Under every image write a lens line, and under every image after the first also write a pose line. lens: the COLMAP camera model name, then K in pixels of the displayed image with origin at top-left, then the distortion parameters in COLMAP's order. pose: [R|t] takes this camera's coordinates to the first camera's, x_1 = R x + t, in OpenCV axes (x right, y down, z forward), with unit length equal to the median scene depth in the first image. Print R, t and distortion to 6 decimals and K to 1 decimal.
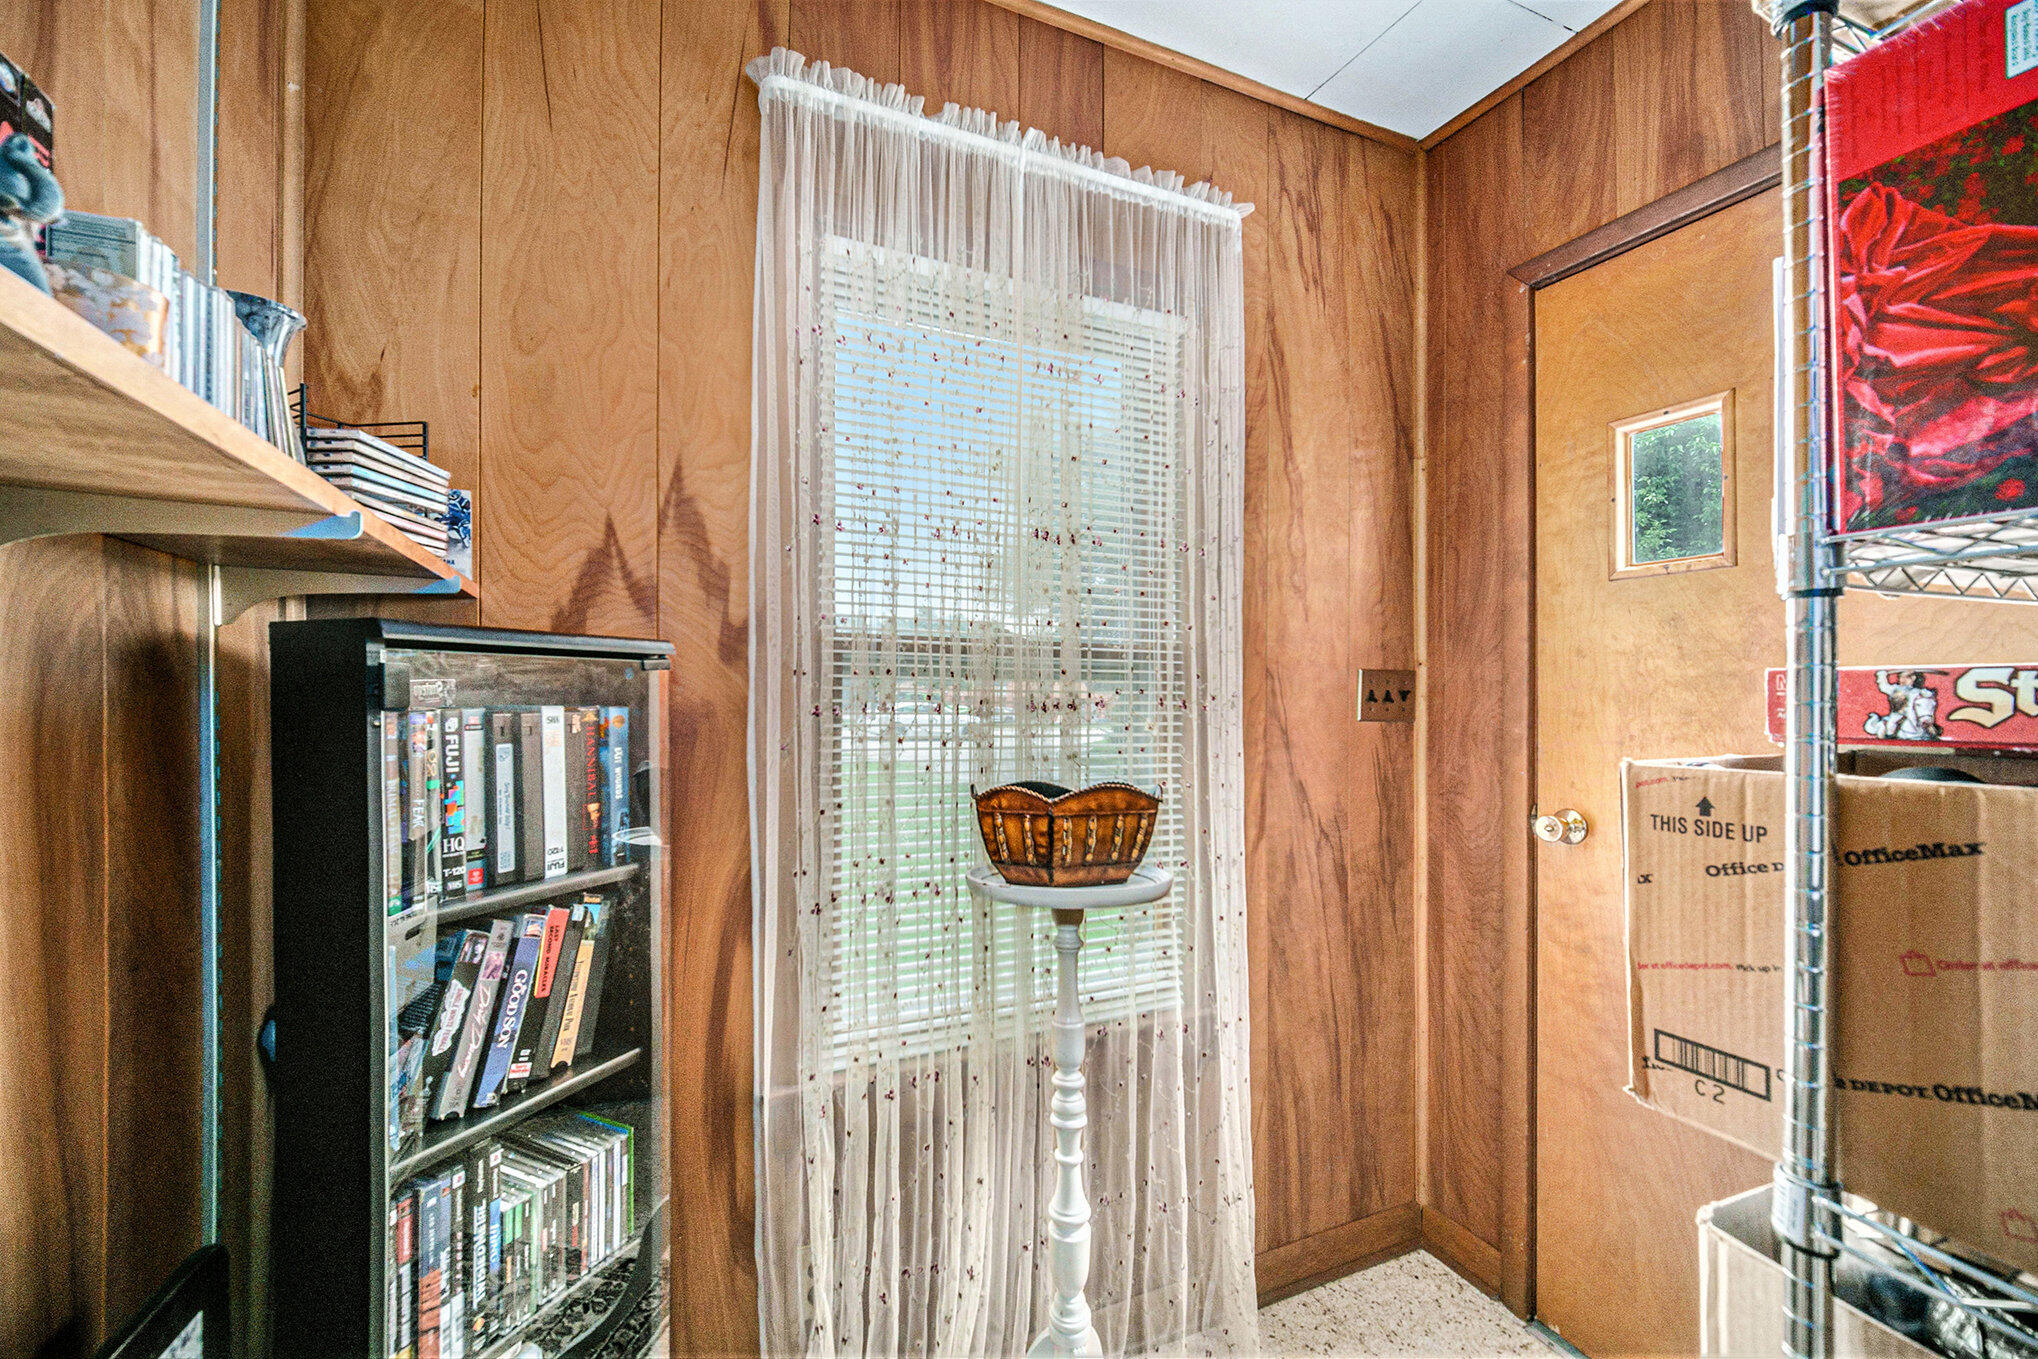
lens RADIAL K [[855.1, 0, 1025.6], [0, 855.1, 671.9], [0, 0, 1]] dist [-0.001978, -0.017922]
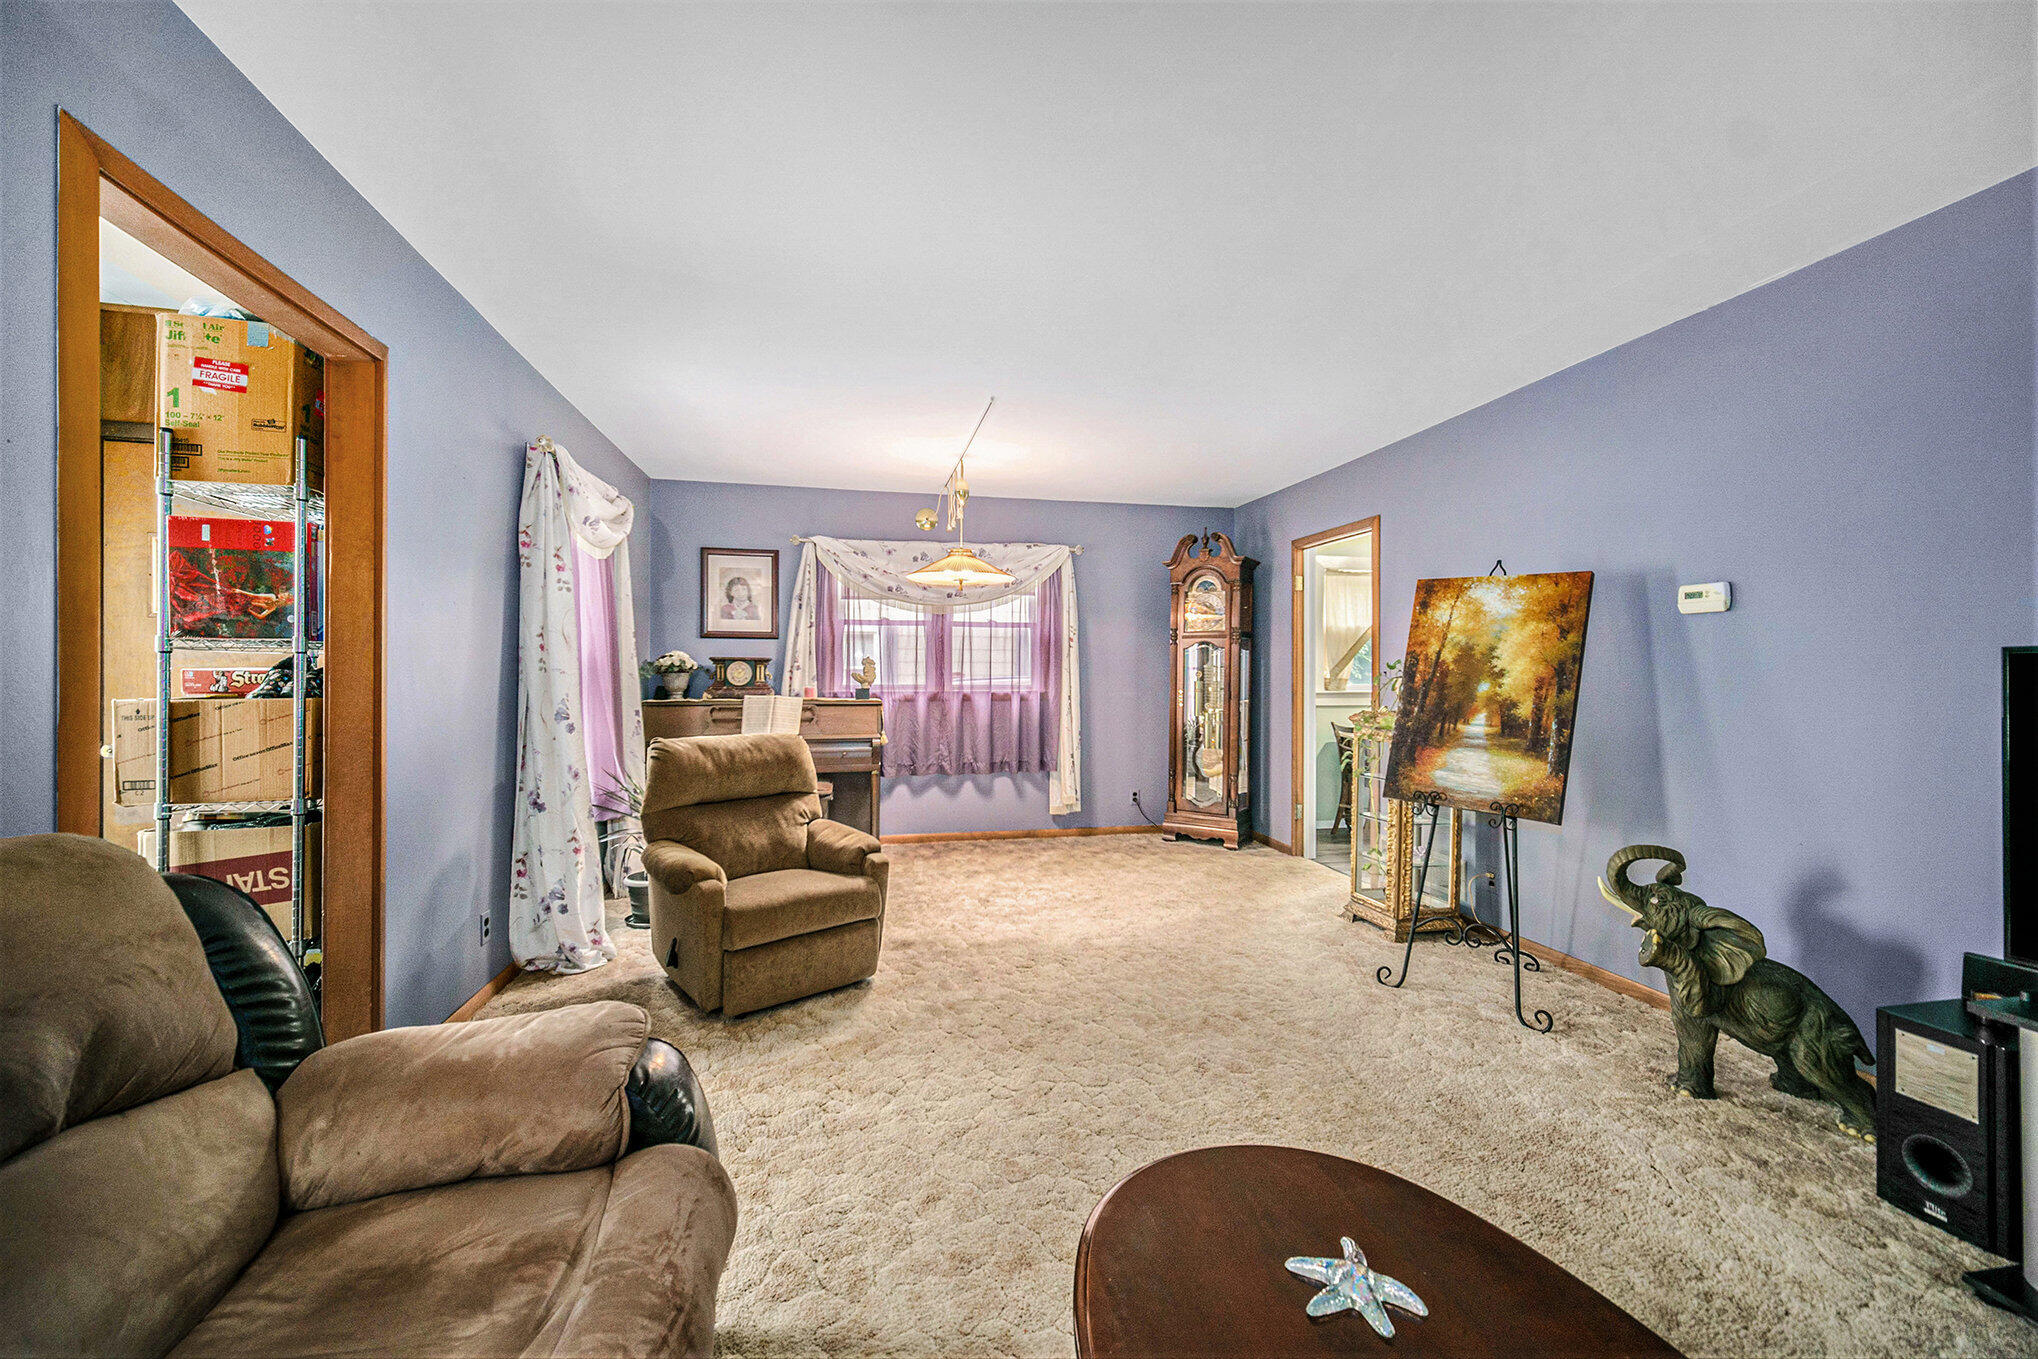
lens RADIAL K [[855.1, 0, 1025.6], [0, 855.1, 671.9], [0, 0, 1]] dist [-0.001978, -0.017922]
pose [[0.223998, 0.000359, 0.974590, -1.604069], [-0.015462, 0.999875, 0.003186, -0.062964], [-0.974467, -0.015782, 0.223976, -3.111998]]
